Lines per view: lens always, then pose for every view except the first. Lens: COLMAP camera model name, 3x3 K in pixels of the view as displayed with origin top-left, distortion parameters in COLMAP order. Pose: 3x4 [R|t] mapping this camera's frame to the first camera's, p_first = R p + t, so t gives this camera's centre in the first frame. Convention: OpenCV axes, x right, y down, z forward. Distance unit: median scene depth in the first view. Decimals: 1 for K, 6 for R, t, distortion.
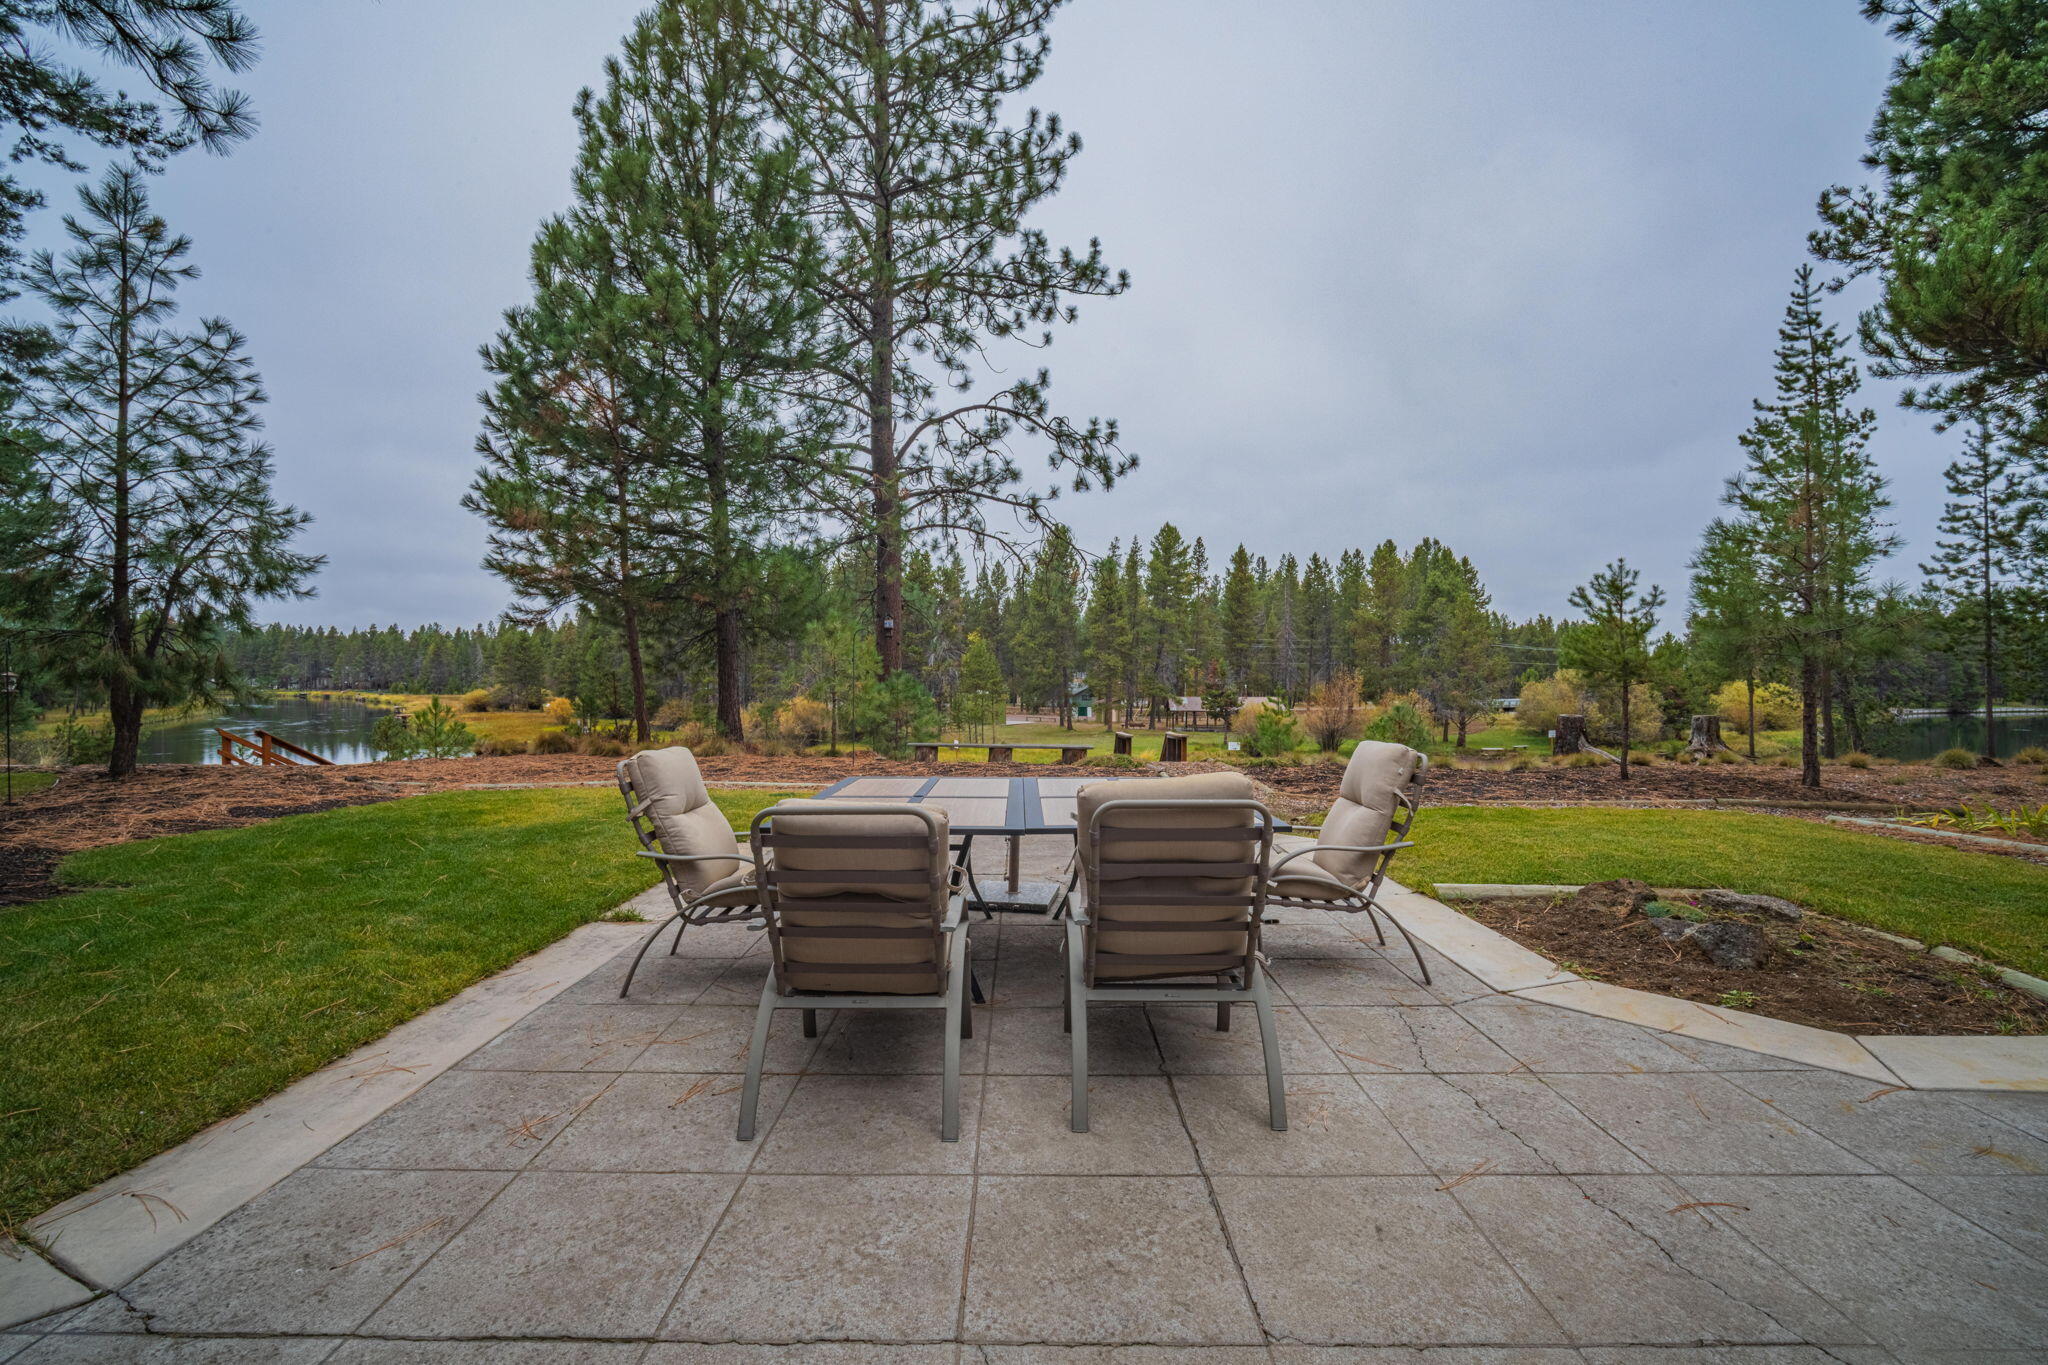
lens RADIAL K [[899.0, 0, 1010.8], [0, 899.0, 679.8], [0, 0, 1]] dist [-0.014995, 0.004697]
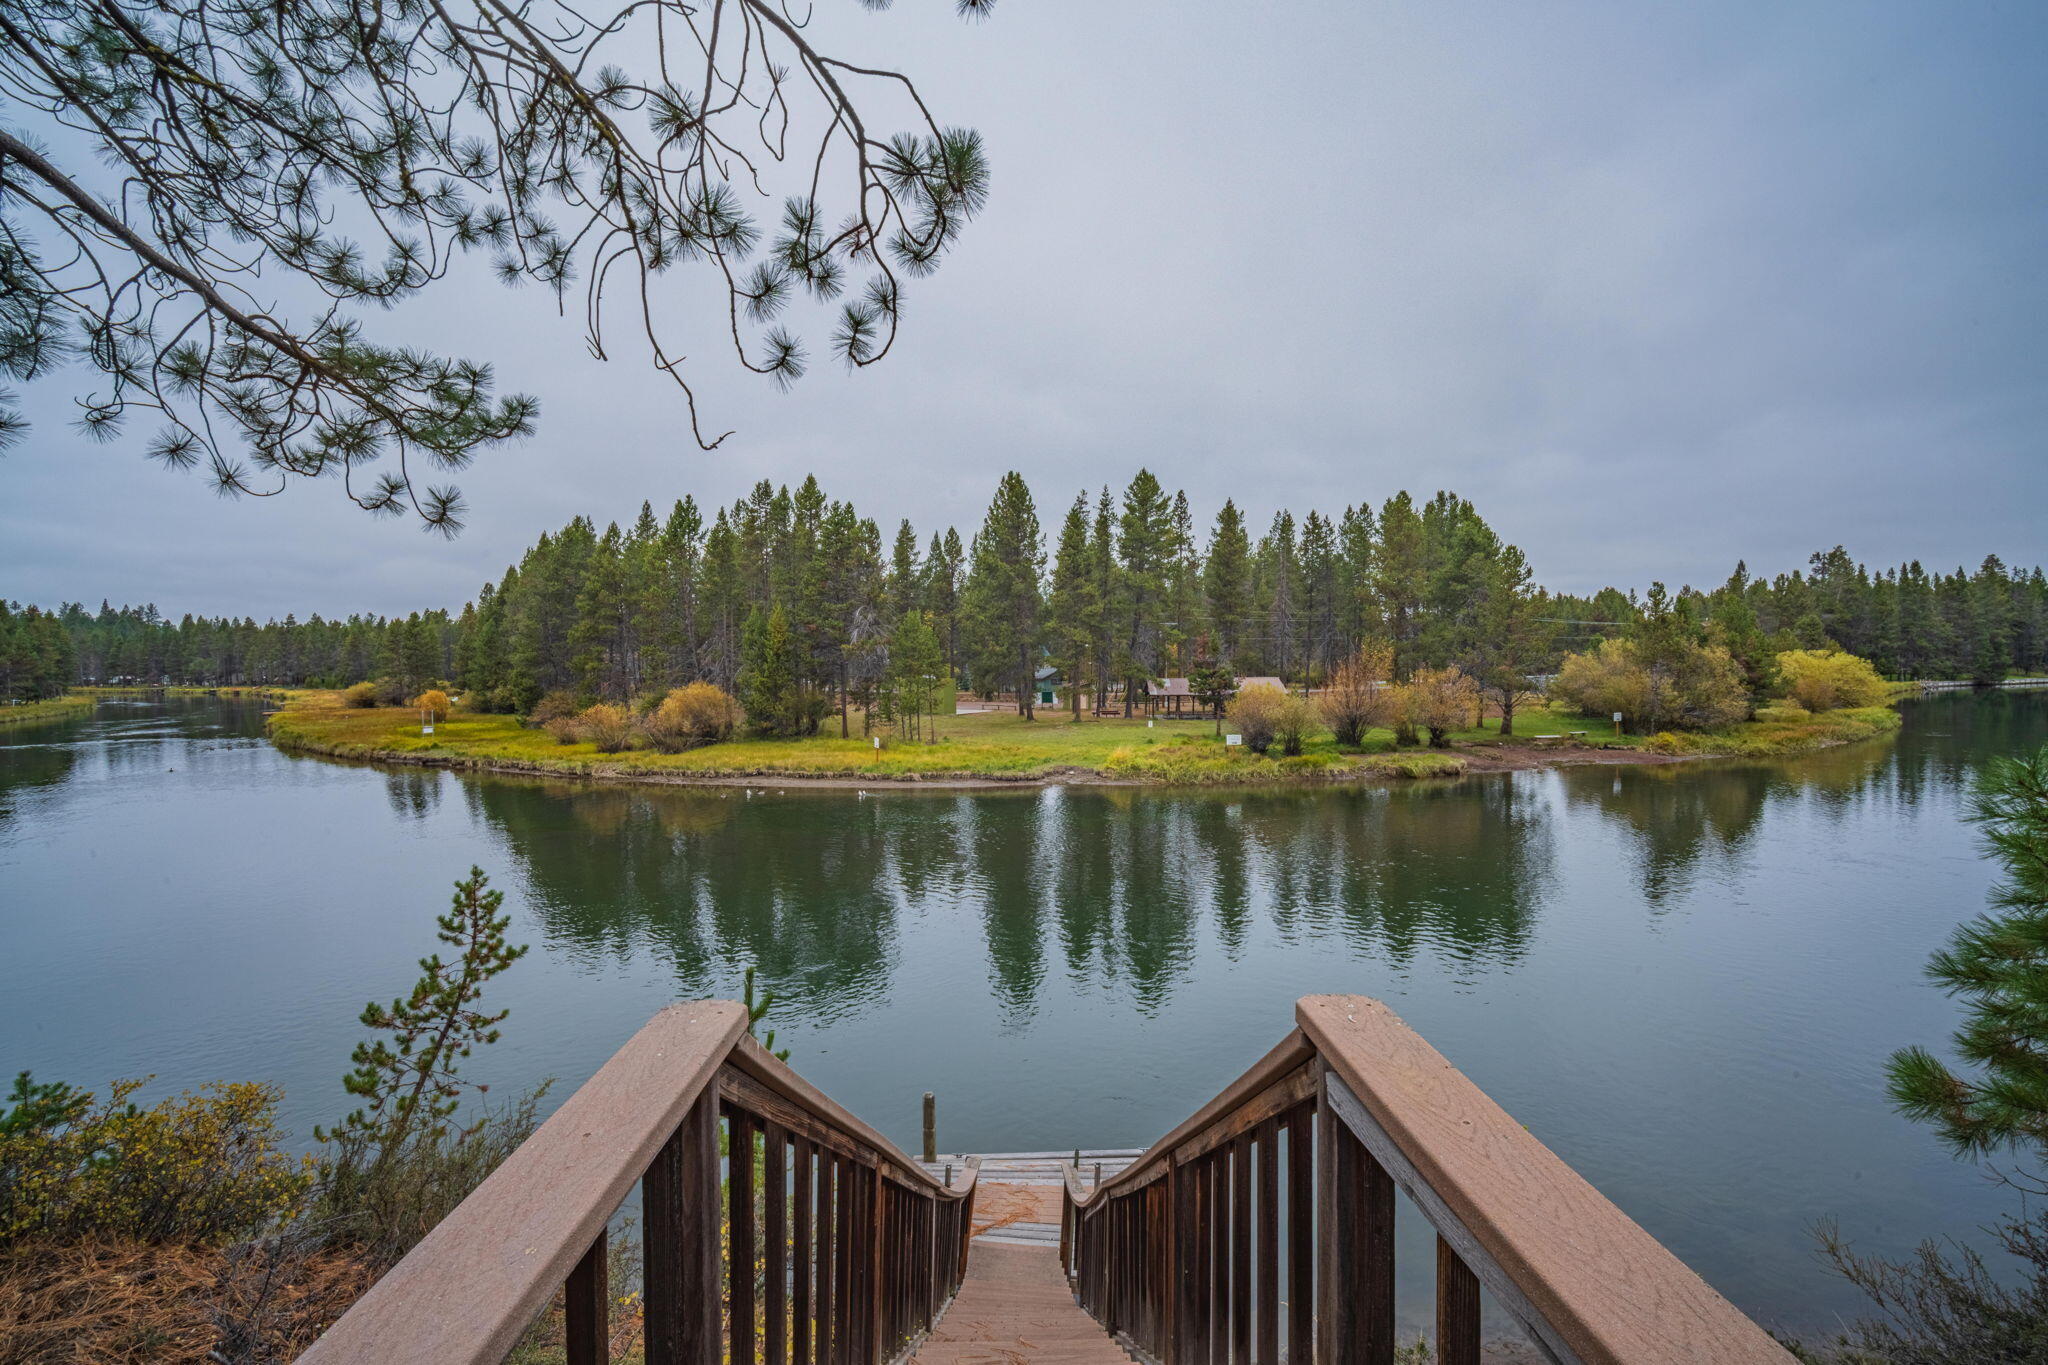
lens RADIAL K [[899.0, 0, 1026.0], [0, 899.0, 679.5], [0, 0, 1]] dist [-0.014995, 0.004697]
pose [[0.999011, -0.014035, 0.042180, 0.026047], [0.013393, 0.999791, 0.015460, 0.005077], [-0.042388, -0.014880, 0.998990, 0.160981]]
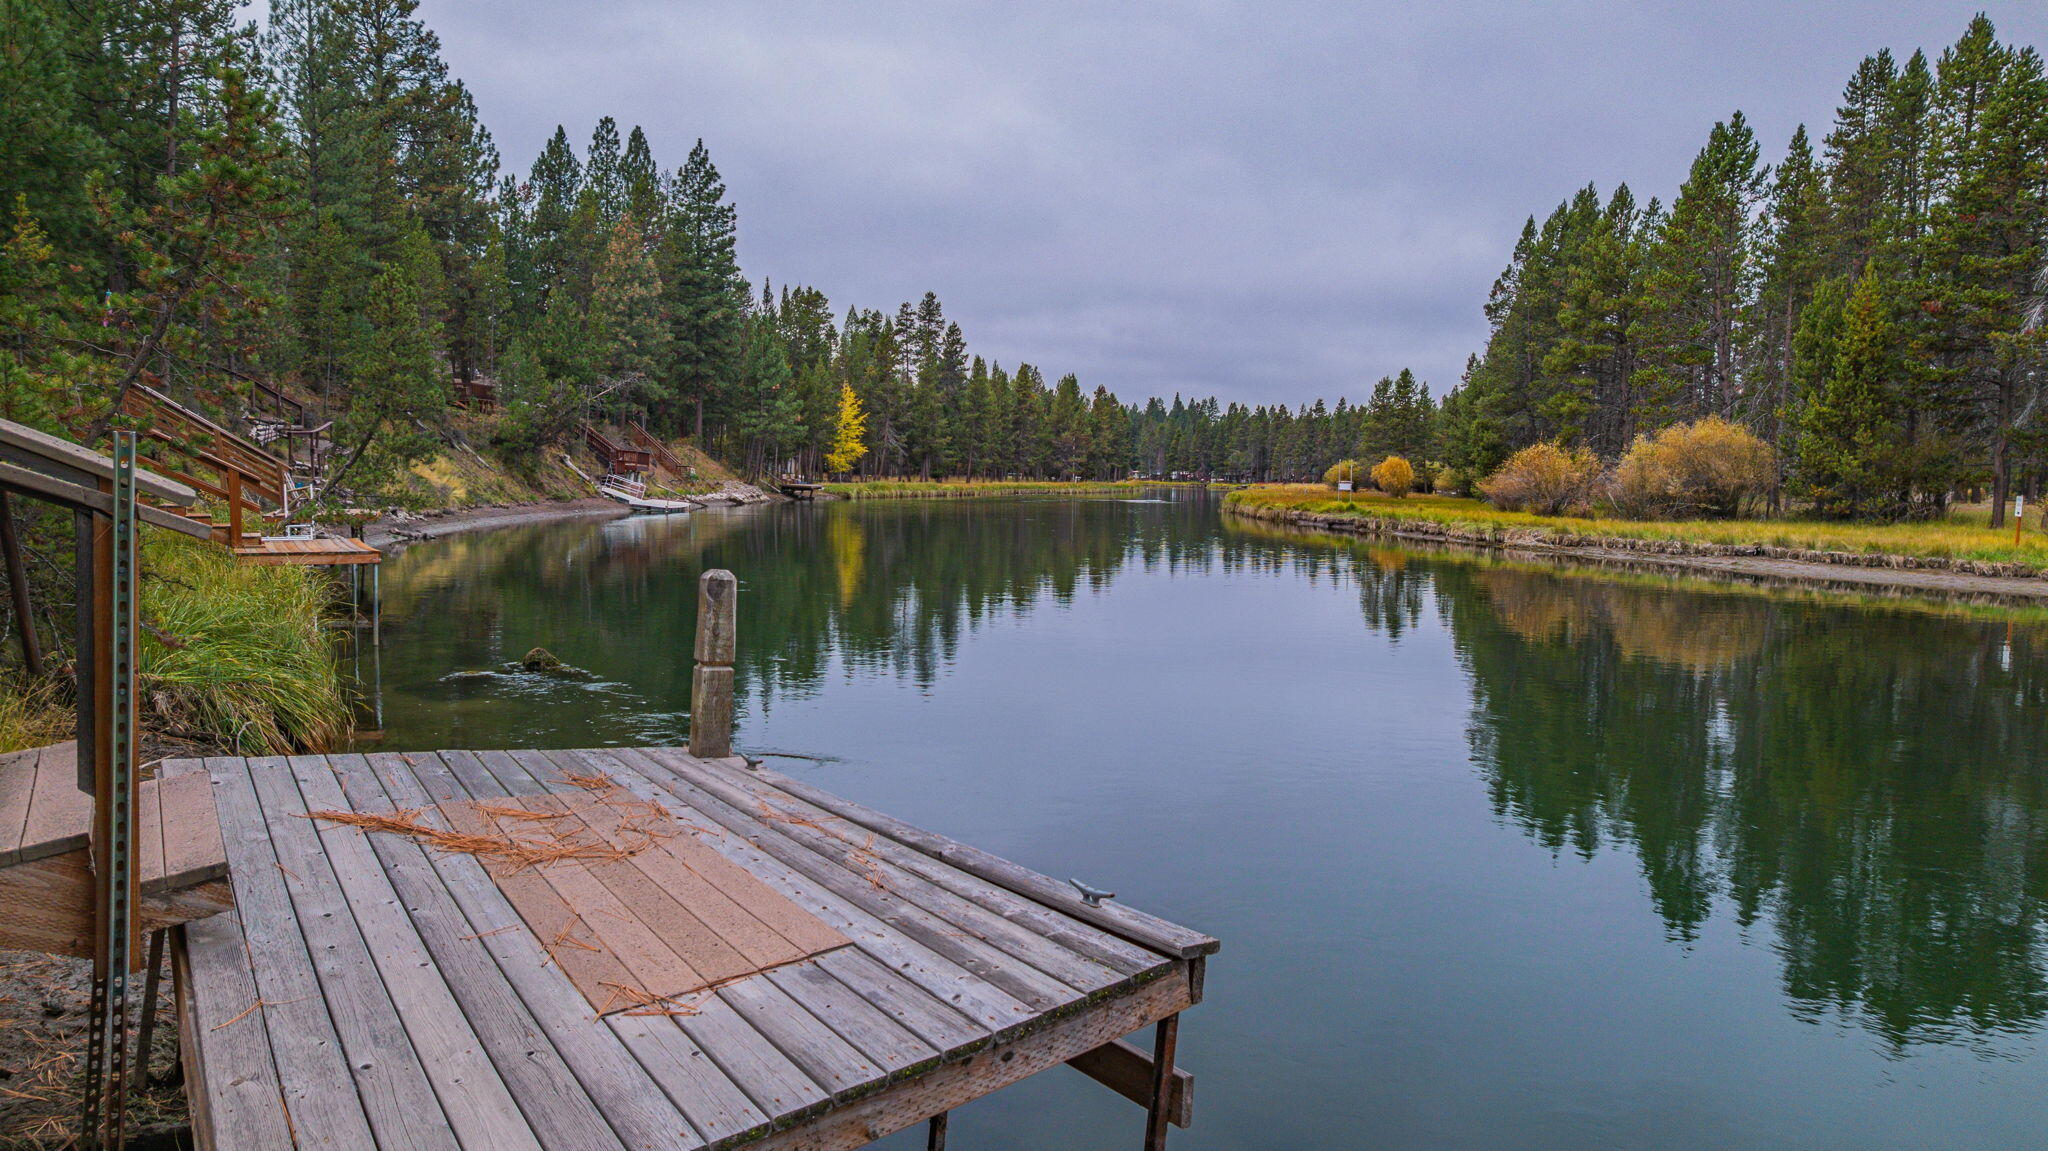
lens RADIAL K [[1314.3, 0, 1015.1], [0, 1314.3, 592.6], [0, 0, 1]] dist [-0.047135, 0.034942]
pose [[0.629181, 0.082734, -0.772843, 0.069066], [-0.025211, 0.995968, 0.086095, 0.051551], [0.776850, -0.034686, 0.628730, 0.242156]]
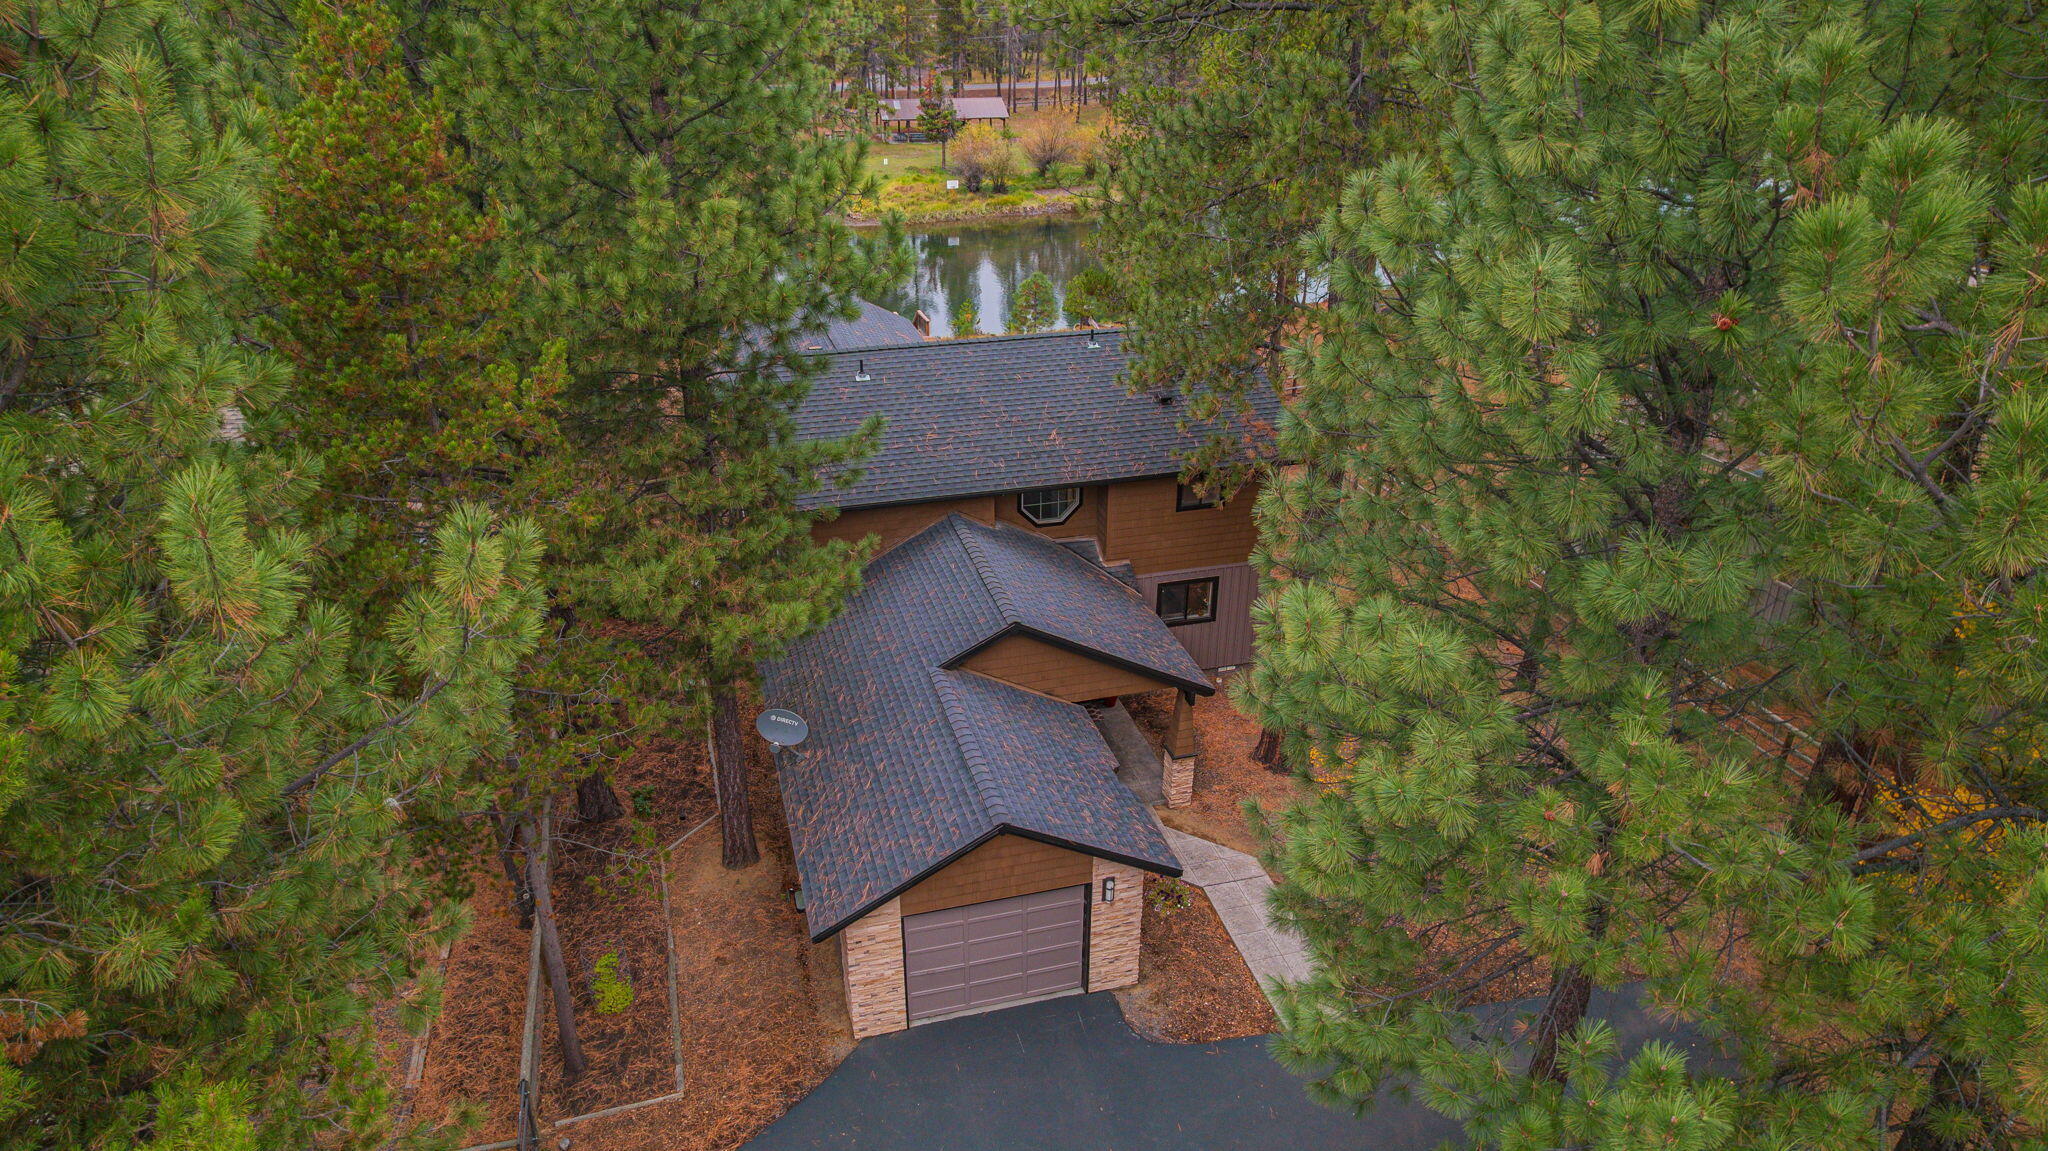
lens RADIAL K [[1314.3, 0, 1023.6], [0, 1314.3, 575.5], [0, 0, 1]] dist [-0.047135, 0.034942]
pose [[0.958421, -0.132526, 0.252718, -0.068499], [0.004956, 0.893212, 0.449609, -0.132088], [-0.285316, -0.429662, 0.856729, -0.311372]]
